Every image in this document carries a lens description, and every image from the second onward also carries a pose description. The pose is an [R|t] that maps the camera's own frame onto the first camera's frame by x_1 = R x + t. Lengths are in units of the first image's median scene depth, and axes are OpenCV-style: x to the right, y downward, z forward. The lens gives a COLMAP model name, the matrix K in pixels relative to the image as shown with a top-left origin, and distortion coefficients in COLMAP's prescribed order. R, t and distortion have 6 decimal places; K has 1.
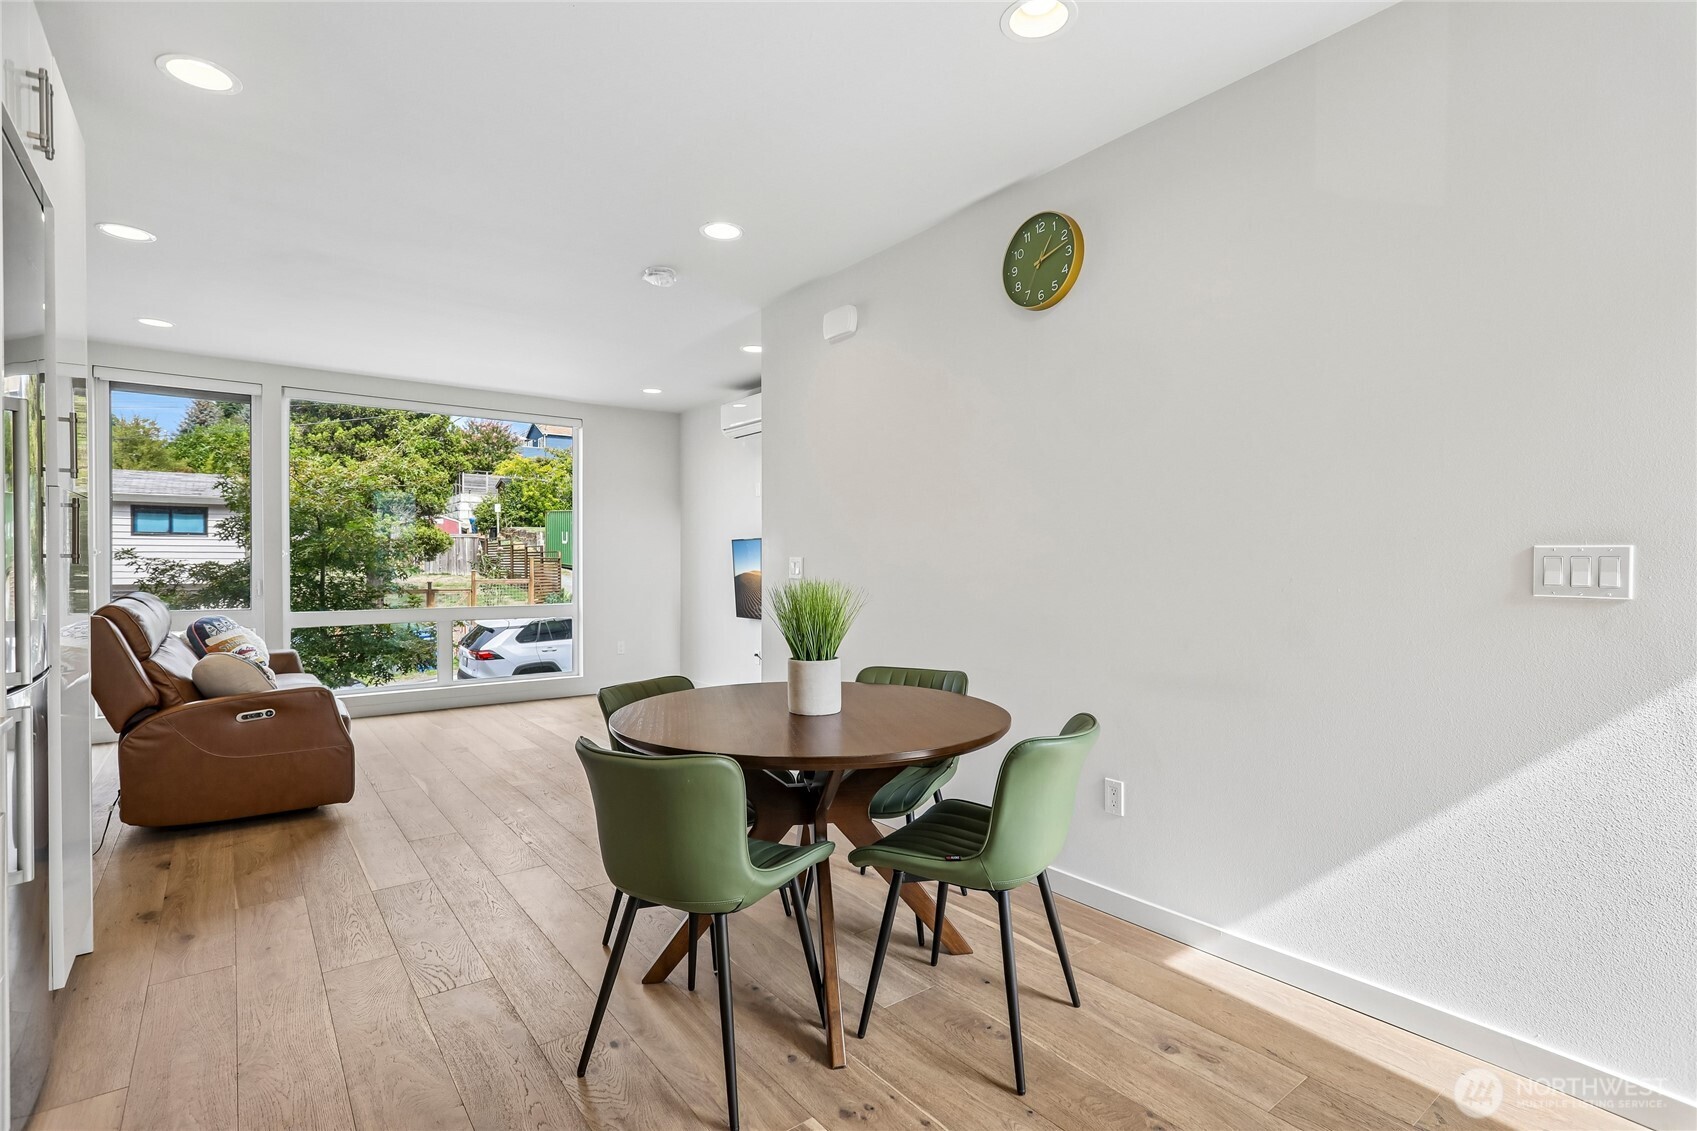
lens RADIAL K [[799.0, 0, 851.3], [0, 799.0, 566.2], [0, 0, 1]] dist [-0.001706, 0.000804]
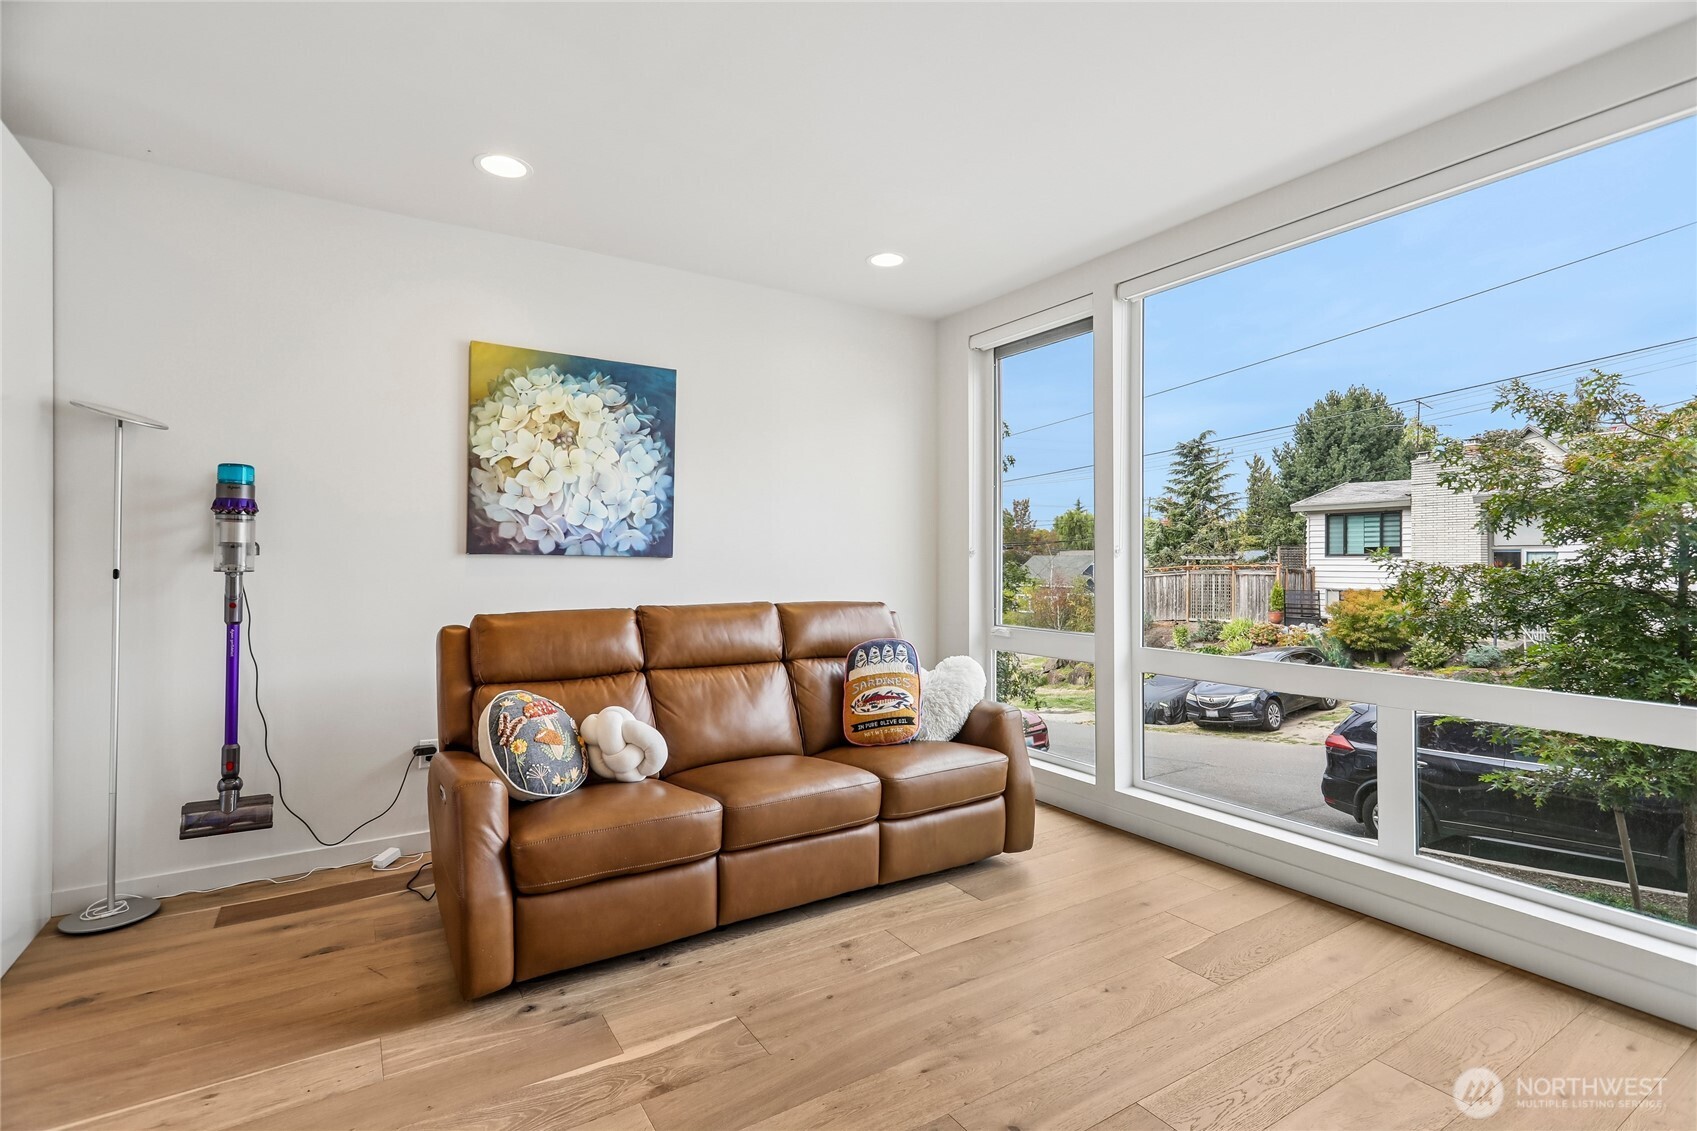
lens RADIAL K [[799.0, 0, 851.3], [0, 799.0, 566.2], [0, 0, 1]] dist [-0.001706, 0.000804]
pose [[-0.093378, -0.004403, -0.995621, -0.128728], [-0.004155, 0.999983, -0.004033, 0.002102], [0.995622, 0.003760, -0.093395, 1.501638]]
